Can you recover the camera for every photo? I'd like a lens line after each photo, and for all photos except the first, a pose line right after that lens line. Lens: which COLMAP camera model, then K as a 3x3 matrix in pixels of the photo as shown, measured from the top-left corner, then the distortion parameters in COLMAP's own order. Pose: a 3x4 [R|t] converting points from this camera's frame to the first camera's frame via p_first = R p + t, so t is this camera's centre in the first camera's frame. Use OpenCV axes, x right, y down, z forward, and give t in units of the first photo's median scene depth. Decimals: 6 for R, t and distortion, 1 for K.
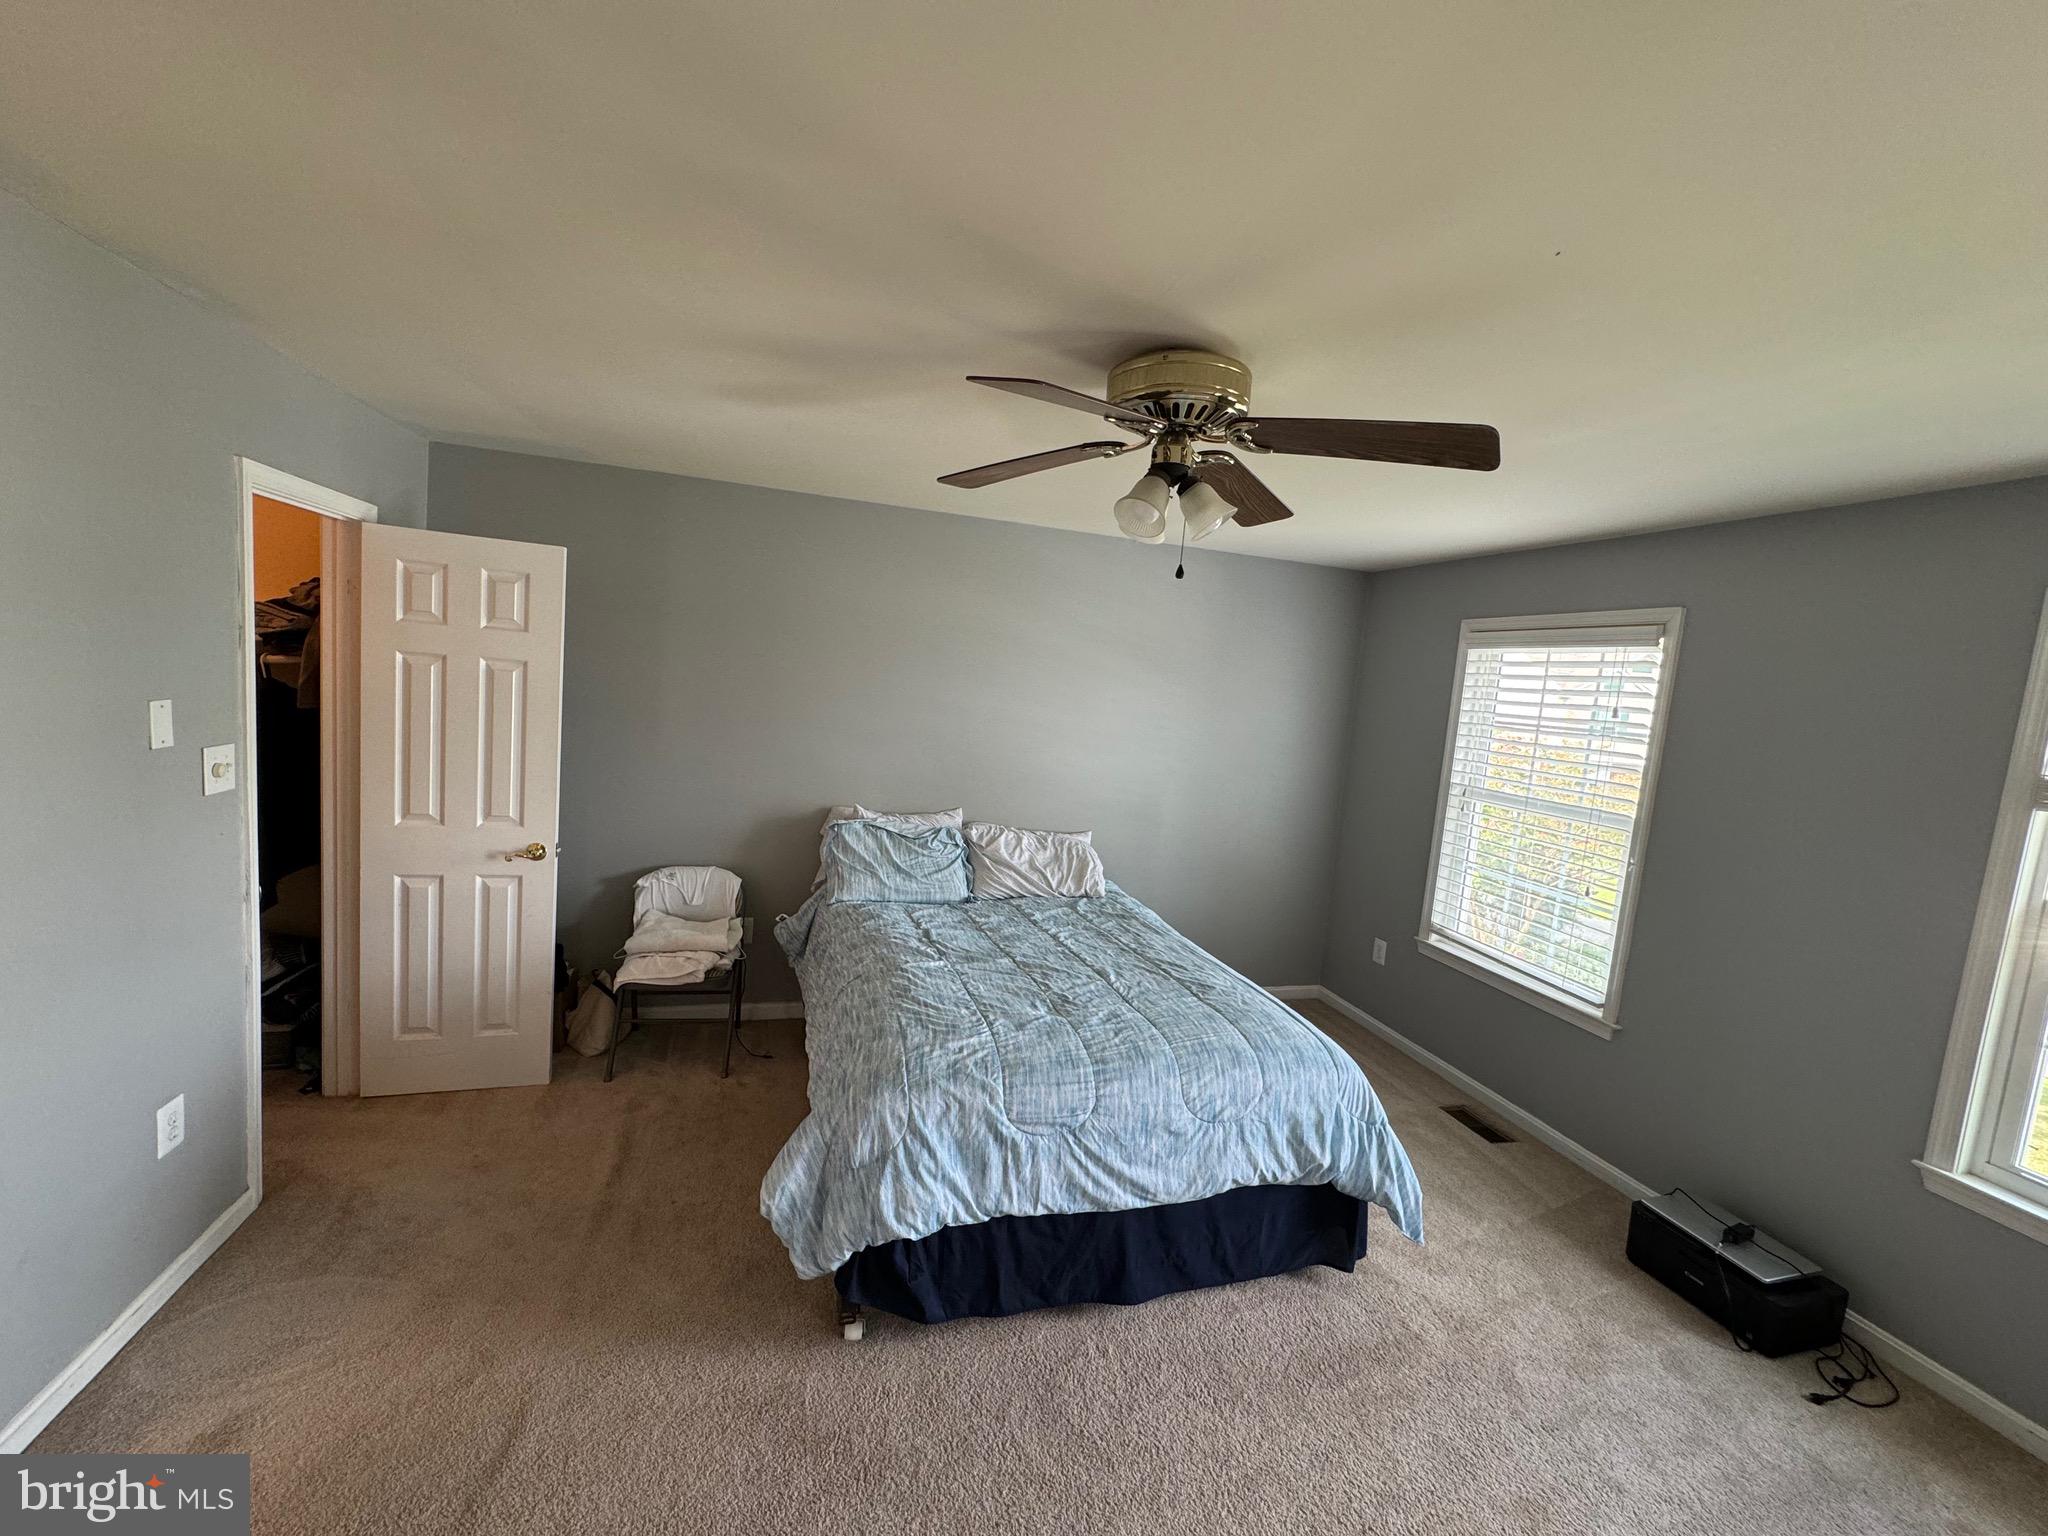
lens RADIAL K [[819.9, 0, 1022.2], [0, 819.9, 763.5], [0, 0, 1]] dist [-0.003890, 0.001045]
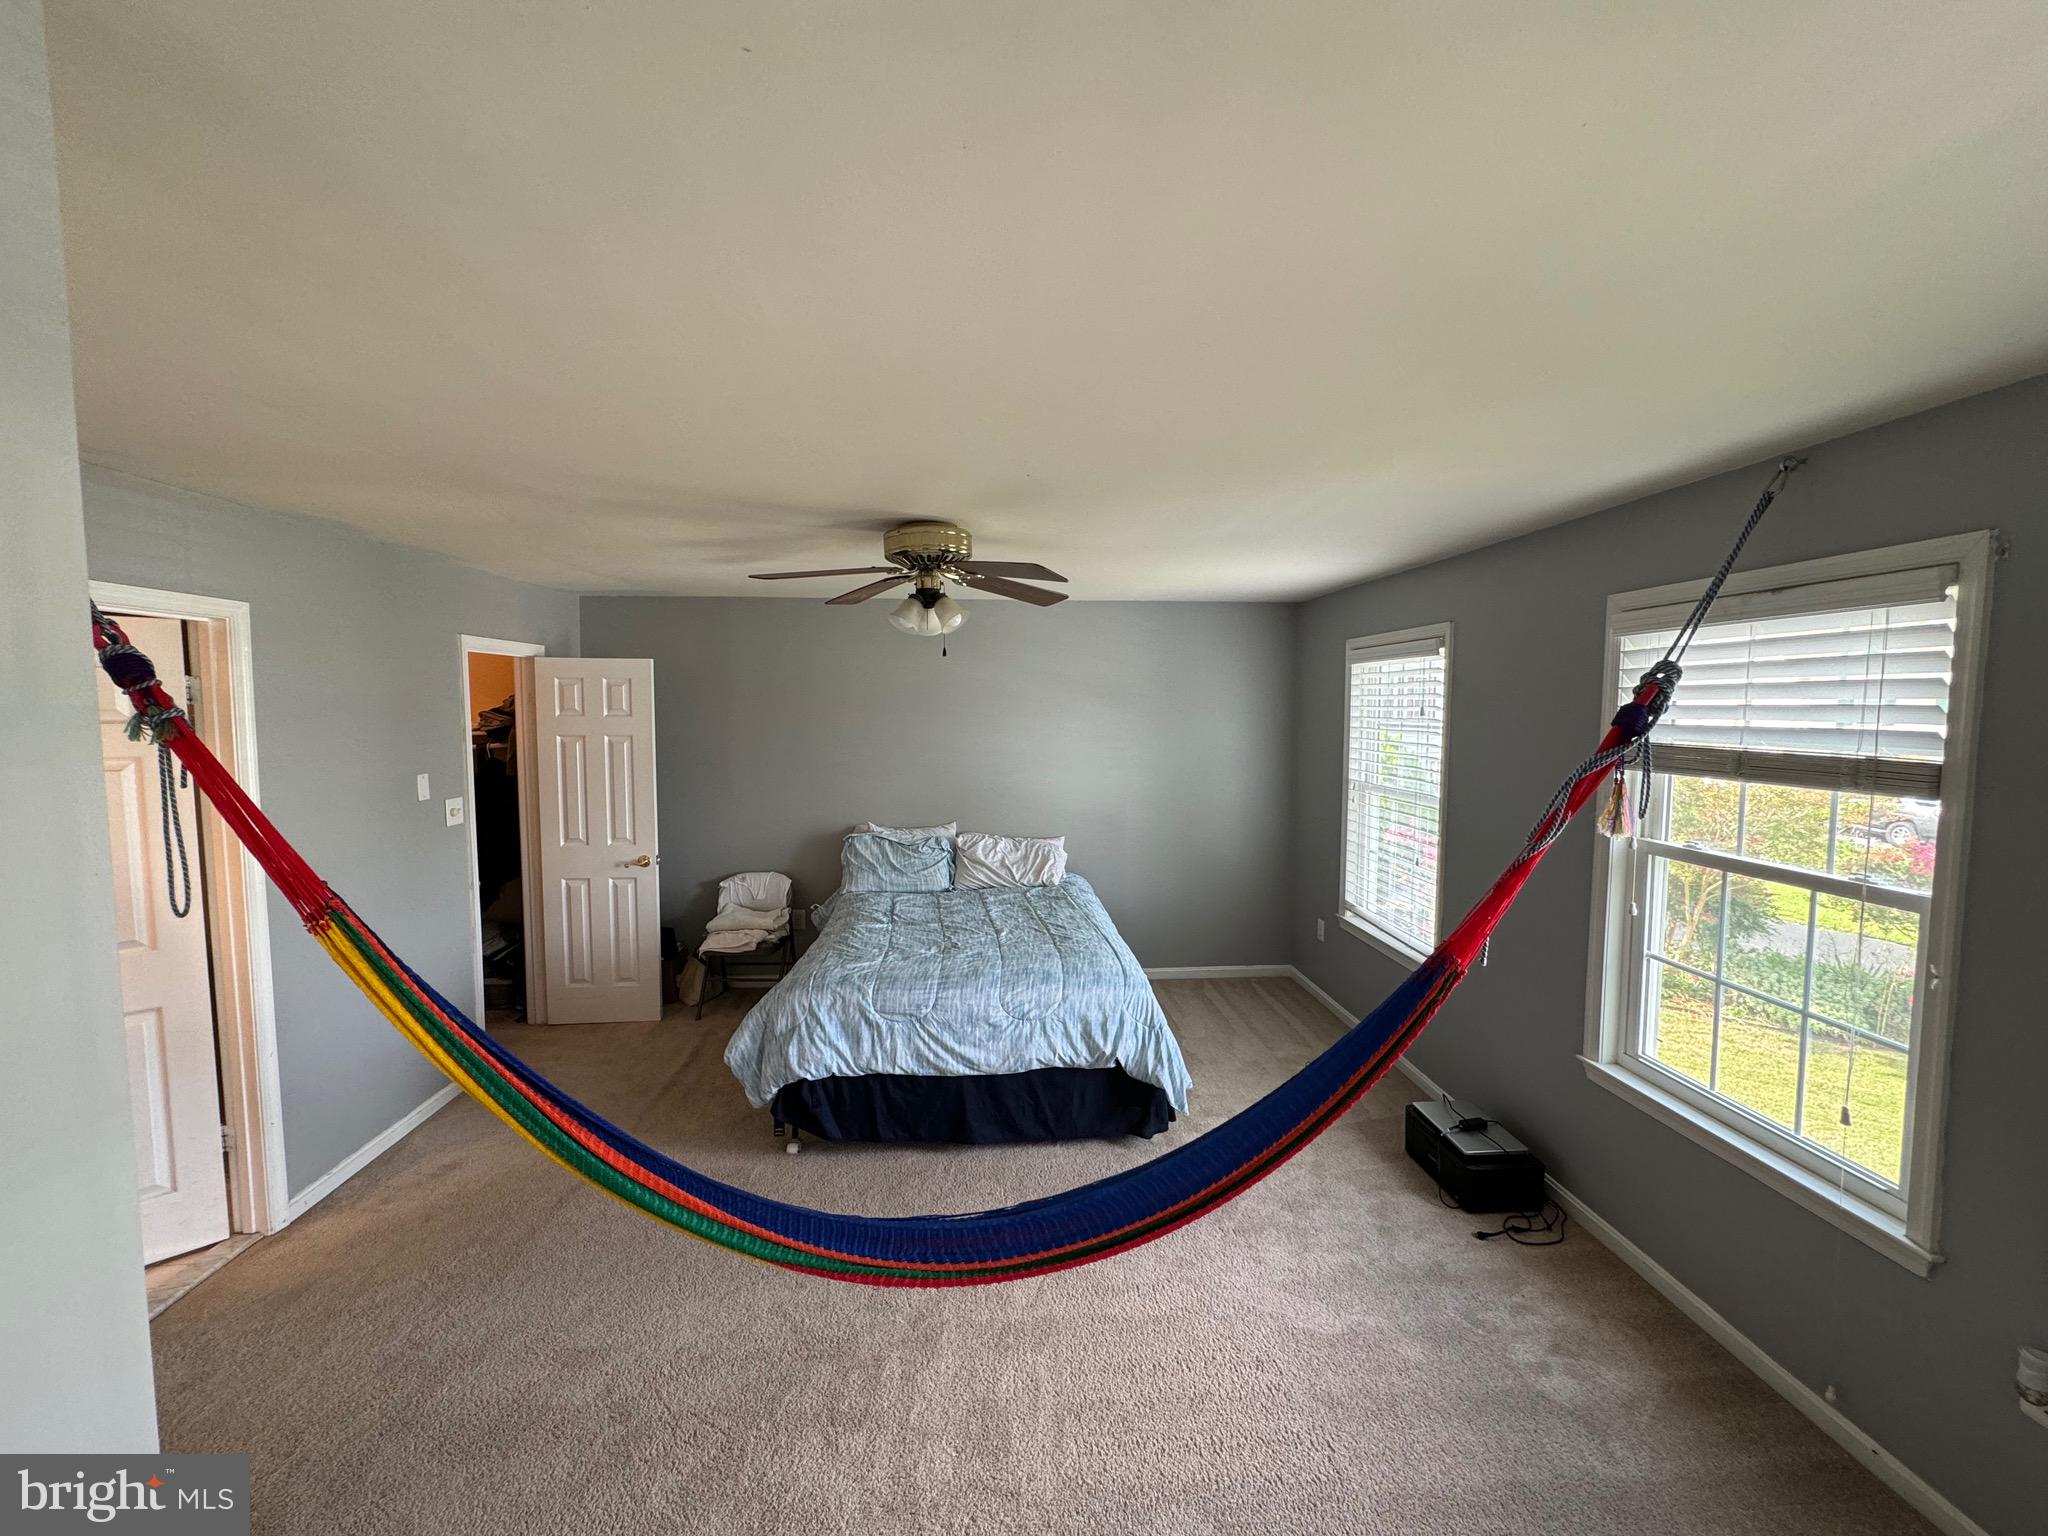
lens RADIAL K [[819.9, 0, 1022.9], [0, 819.9, 761.7], [0, 0, 1]] dist [-0.003890, 0.001045]
pose [[0.973076, -0.065880, -0.220869, 0.507689], [0.056211, 0.997177, -0.049786, 0.047231], [0.223525, 0.036031, 0.974032, -0.374884]]
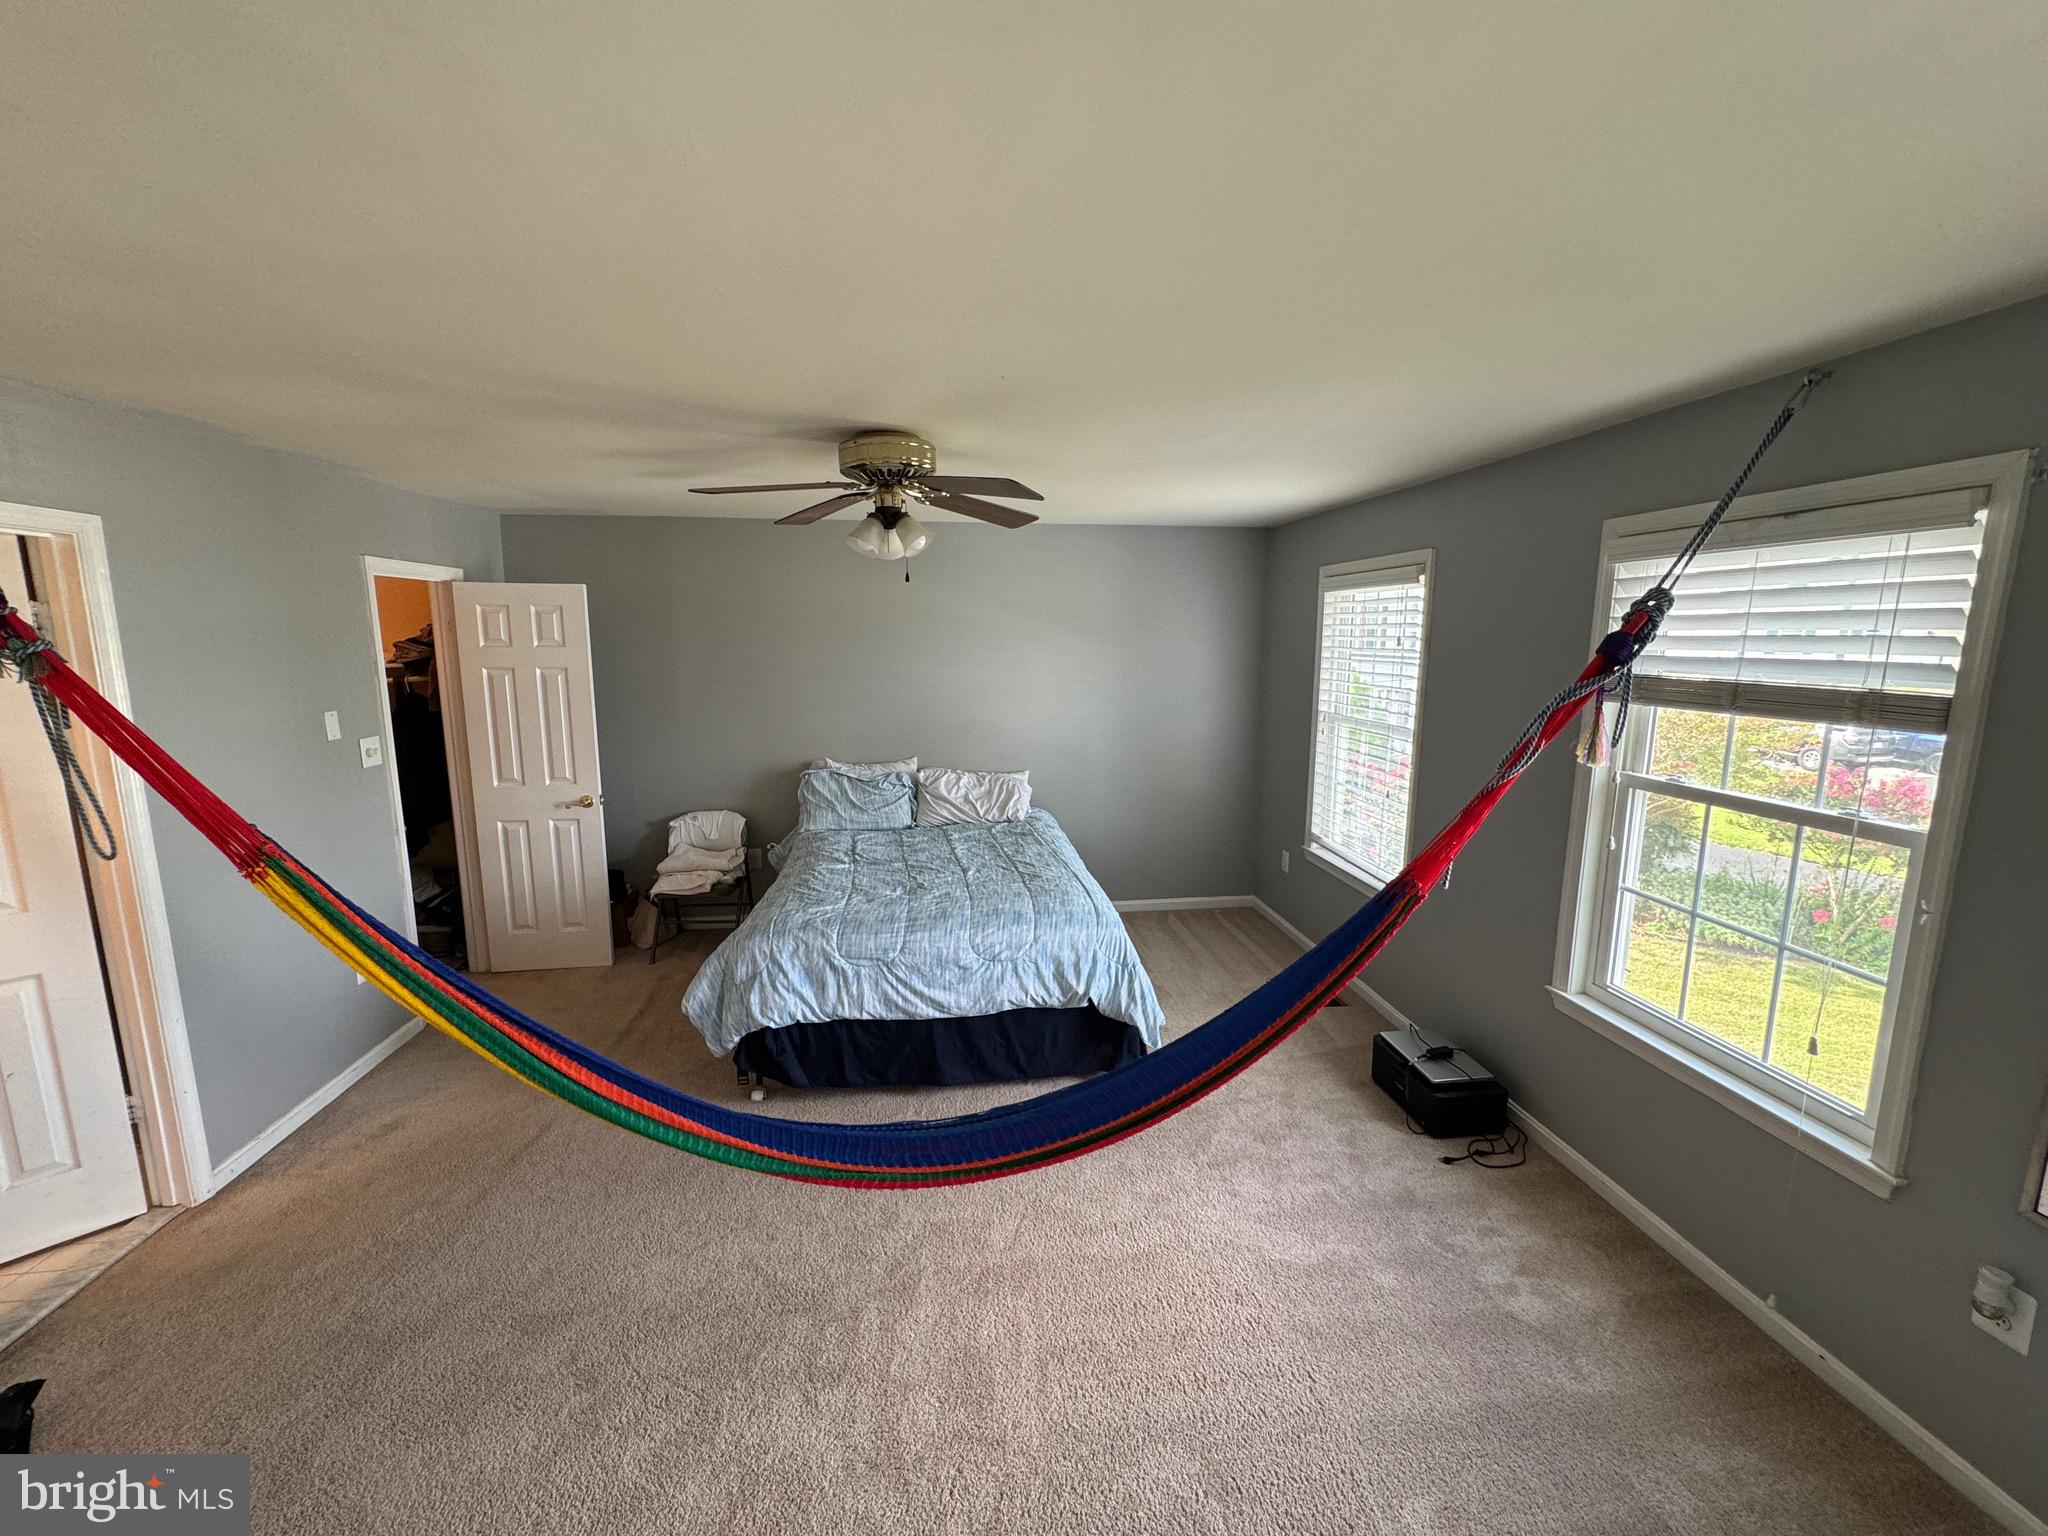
lens RADIAL K [[819.9, 0, 1023.9], [0, 819.9, 762.7], [0, 0, 1]] dist [-0.003890, 0.001045]
pose [[0.983994, -0.055020, -0.169498, 0.471707], [0.062739, 0.997207, 0.040527, 0.036804], [0.166795, -0.050513, 0.984697, -0.318291]]
